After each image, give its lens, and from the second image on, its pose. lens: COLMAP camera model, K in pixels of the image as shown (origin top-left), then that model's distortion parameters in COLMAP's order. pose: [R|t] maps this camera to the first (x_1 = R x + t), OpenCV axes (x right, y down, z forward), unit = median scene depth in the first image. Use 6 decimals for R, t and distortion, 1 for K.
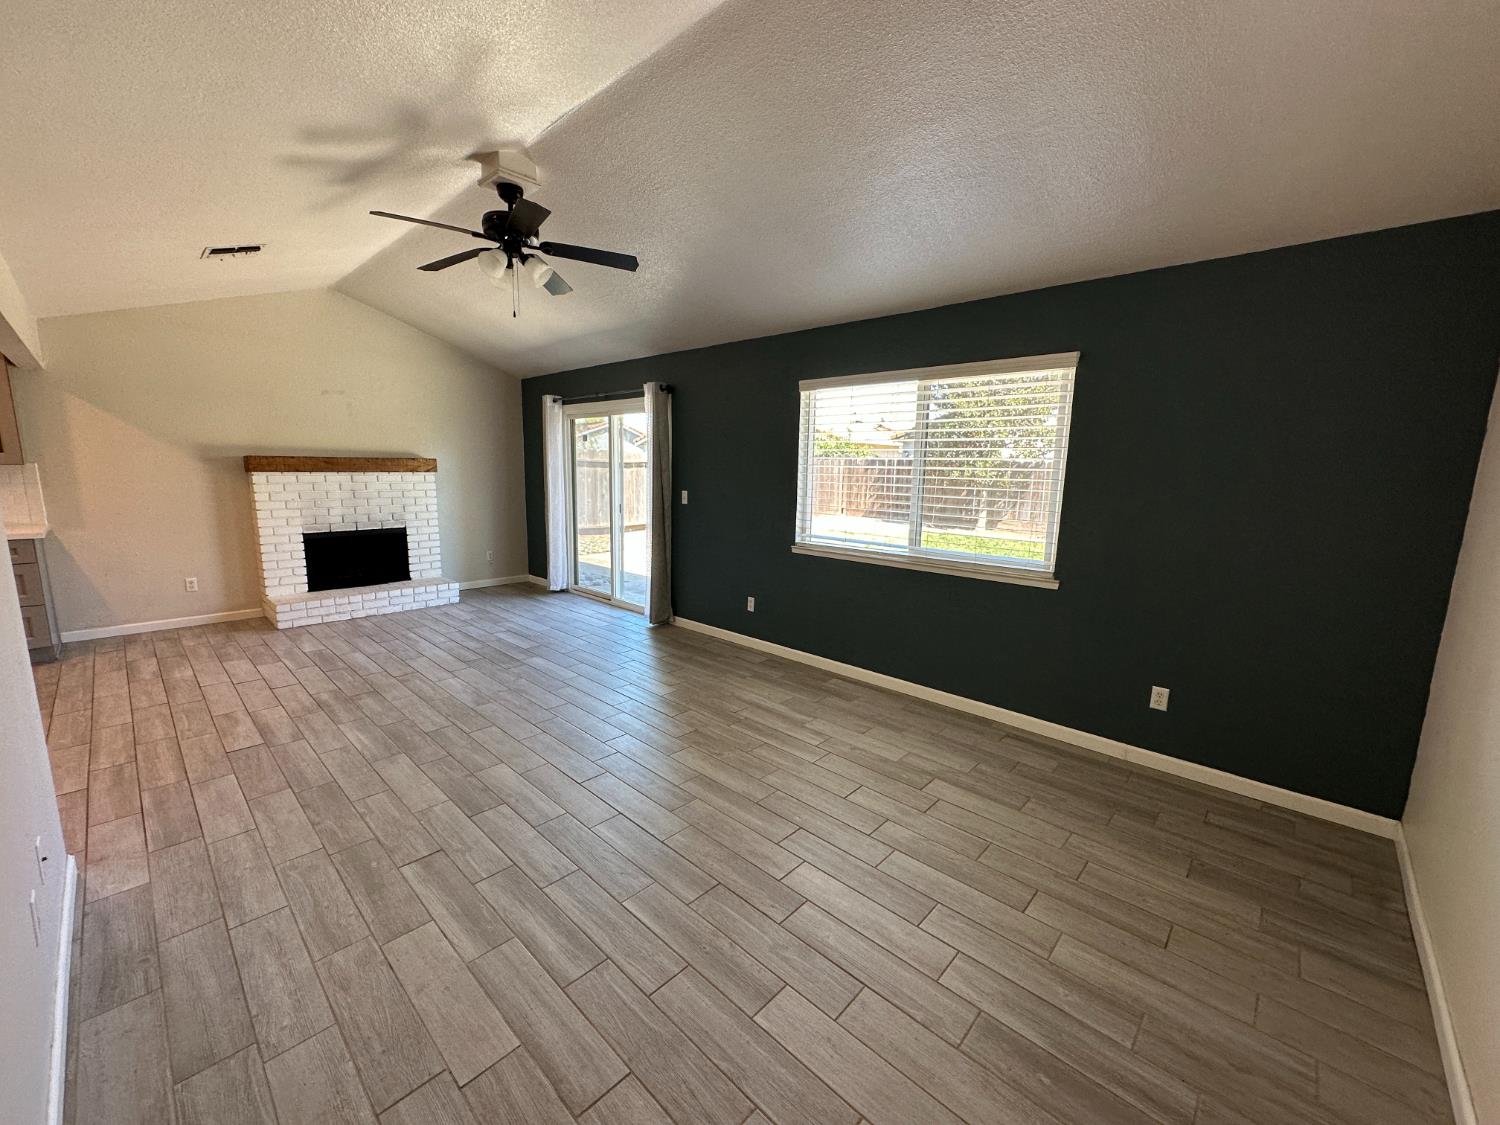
lens RADIAL K [[596.0, 0, 748.4], [0, 596.0, 561.3], [0, 0, 1]] dist [-0.000016, -0.000349]
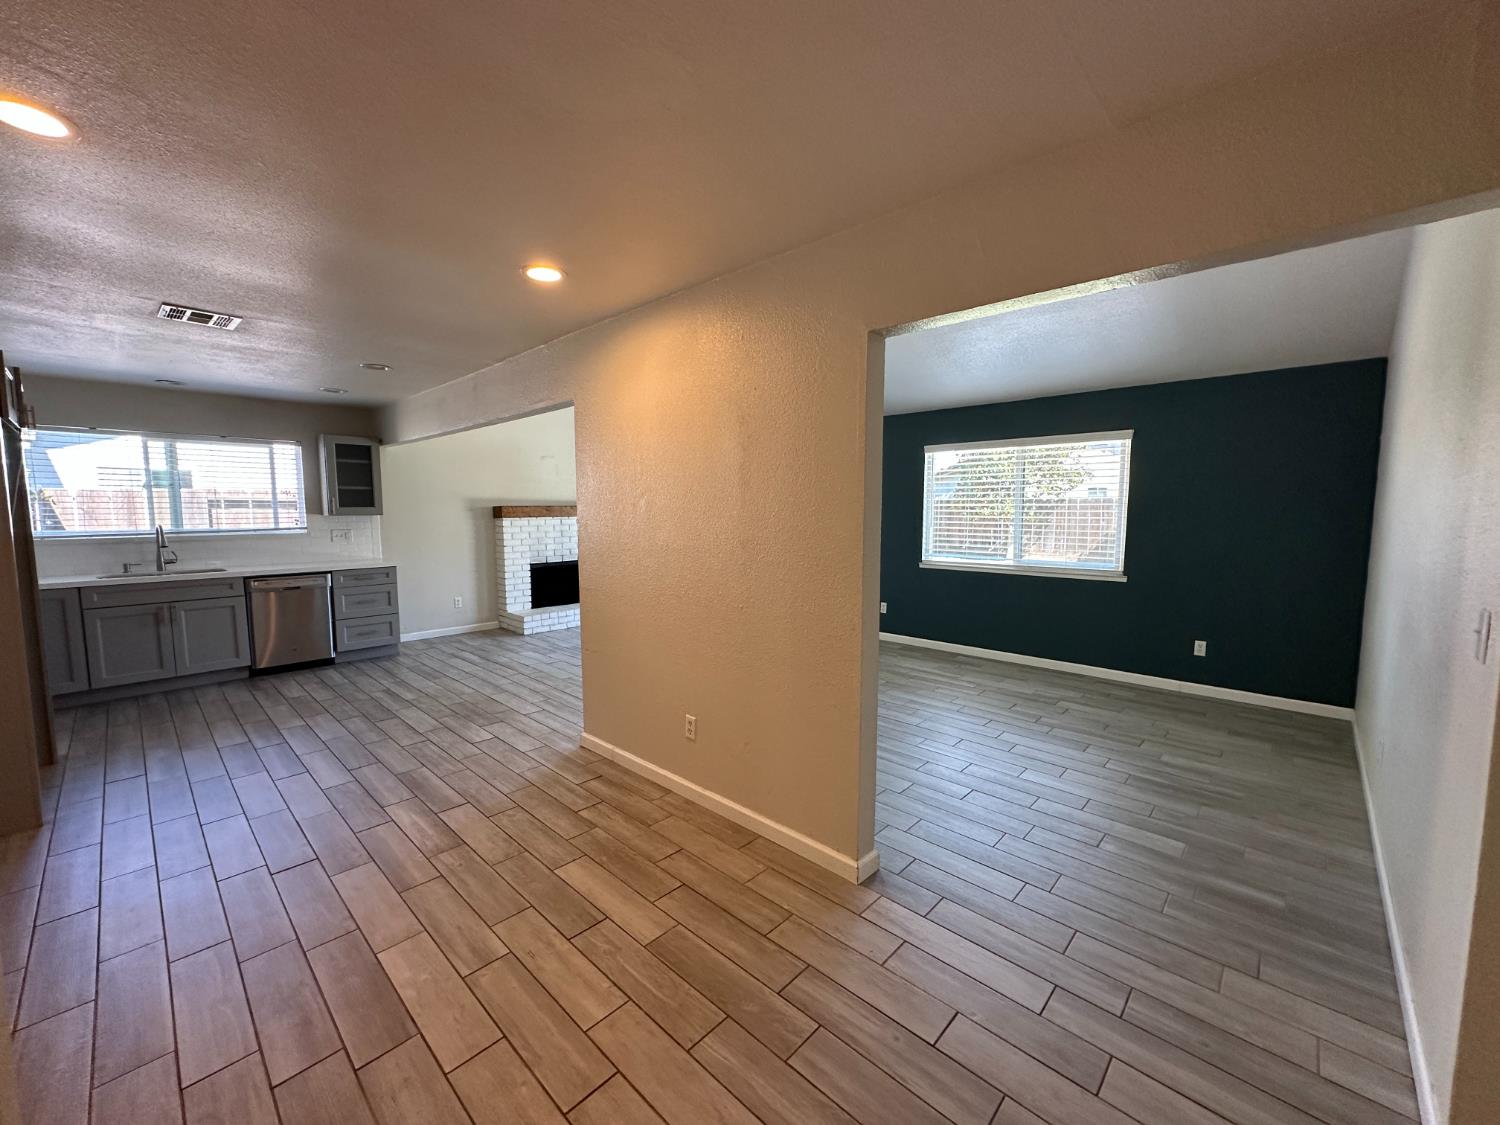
lens RADIAL K [[596.0, 0, 743.2], [0, 596.0, 564.9], [0, 0, 1]] dist [-0.000016, -0.000349]
pose [[0.999774, -0.018995, -0.009533, -0.374638], [0.018362, 0.997874, -0.062530, 0.067524], [0.010700, 0.062341, 0.997998, -0.448455]]
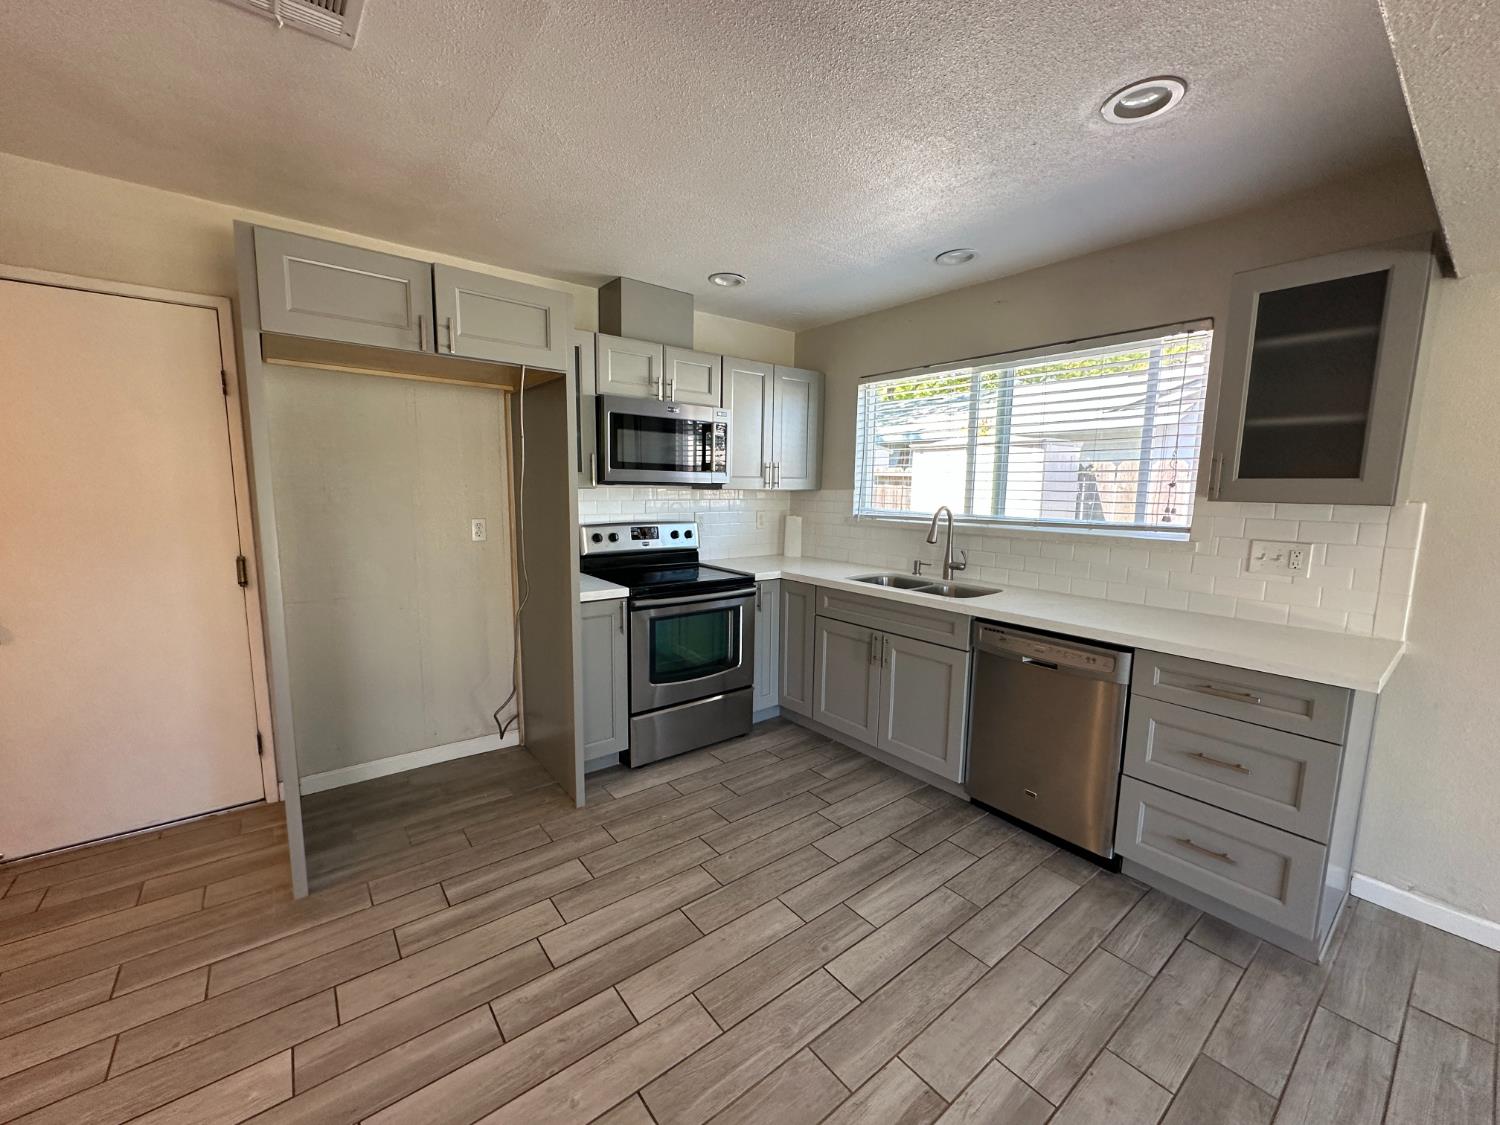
lens RADIAL K [[596.0, 0, 747.6], [0, 596.0, 559.8], [0, 0, 1]] dist [-0.000016, -0.000349]
pose [[-0.152740, 0.103509, -0.982831, -0.814593], [-0.172506, 0.976439, 0.129645, -0.118278], [0.973094, 0.189346, -0.131286, 0.720196]]
